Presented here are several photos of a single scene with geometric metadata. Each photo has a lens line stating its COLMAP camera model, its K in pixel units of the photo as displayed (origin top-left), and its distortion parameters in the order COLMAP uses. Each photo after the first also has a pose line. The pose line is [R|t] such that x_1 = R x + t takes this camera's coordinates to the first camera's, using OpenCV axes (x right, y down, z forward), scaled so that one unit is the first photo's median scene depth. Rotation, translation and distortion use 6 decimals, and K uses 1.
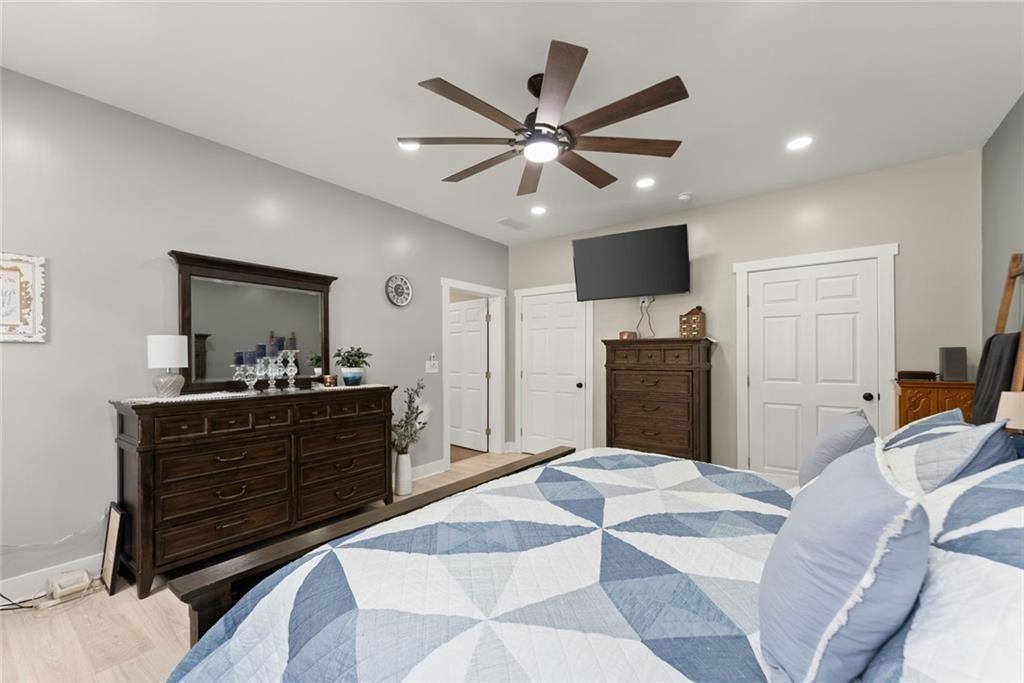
lens RADIAL K [[418.6, 0, 508.1], [0, 418.6, 346.5], [0, 0, 1]] dist [0.000752, 0.000004]
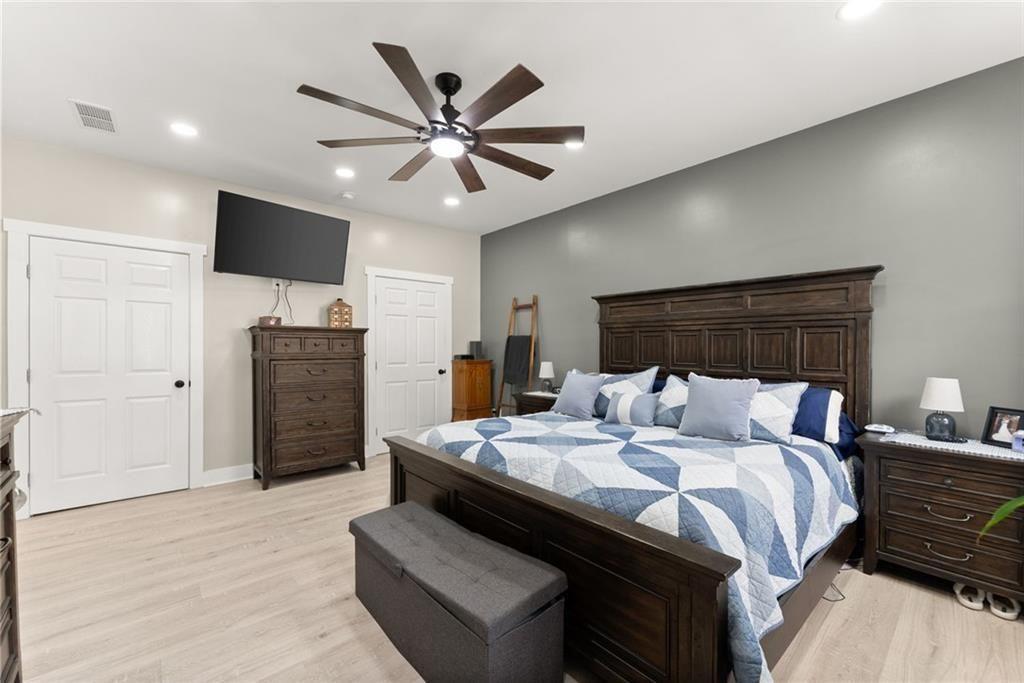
lens RADIAL K [[418.6, 0, 508.1], [0, 418.6, 346.5], [0, 0, 1]] dist [0.000752, 0.000004]
pose [[0.213987, 0.003996, 0.976828, -0.515184], [-0.028060, 0.999604, 0.002058, 0.012407], [-0.976433, -0.027851, 0.214014, 0.356691]]
